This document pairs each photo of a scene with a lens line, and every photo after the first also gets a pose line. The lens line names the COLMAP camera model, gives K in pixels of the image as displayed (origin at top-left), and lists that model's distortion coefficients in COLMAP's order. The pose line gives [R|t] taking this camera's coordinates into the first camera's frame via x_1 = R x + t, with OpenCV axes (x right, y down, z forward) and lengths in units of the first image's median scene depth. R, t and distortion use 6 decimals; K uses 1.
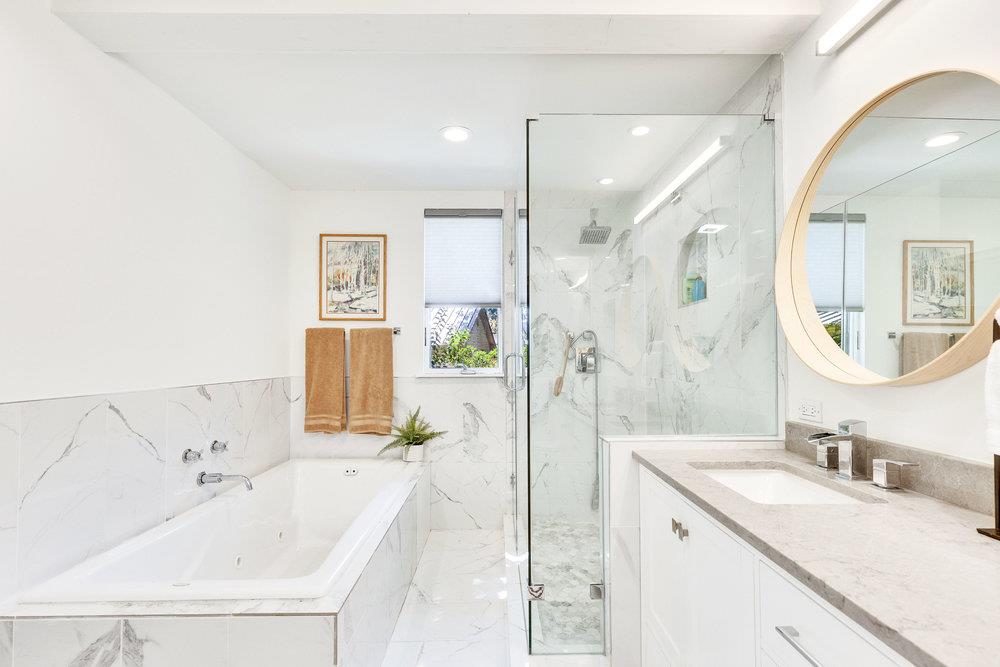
lens RADIAL K [[456.5, 0, 498.2], [0, 456.5, 353.6], [0, 0, 1]] dist [0.007302, -0.001596]
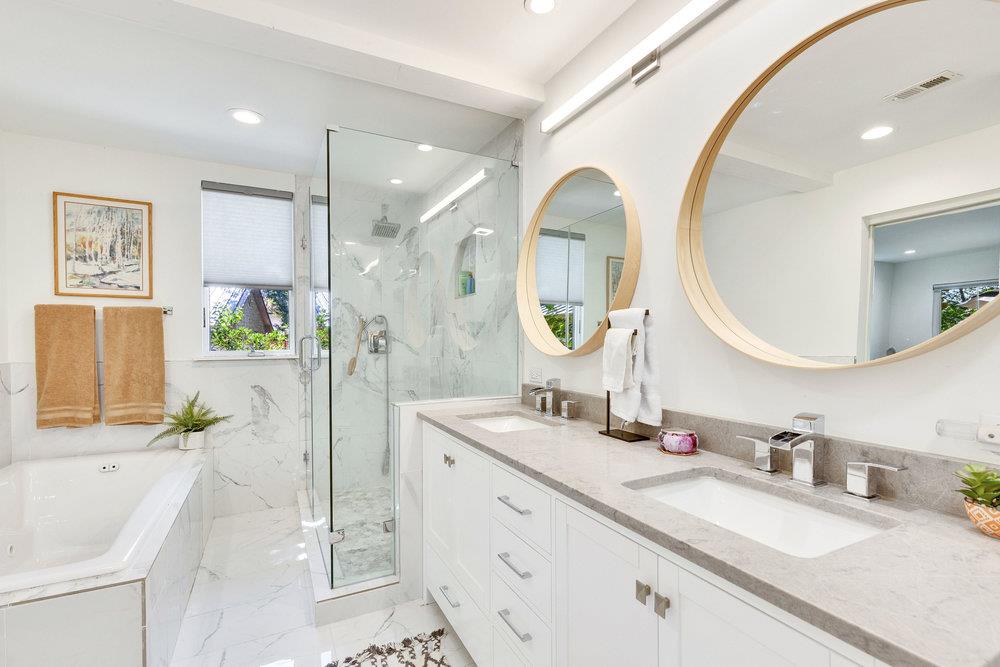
lens RADIAL K [[456.5, 0, 499.8], [0, 456.5, 337.3], [0, 0, 1]] dist [0.007302, -0.001596]
pose [[0.896510, 0.001717, 0.443021, -0.037558], [-0.002548, 0.999996, 0.001280, 0.000975], [-0.443017, -0.002277, 0.896510, -0.141665]]
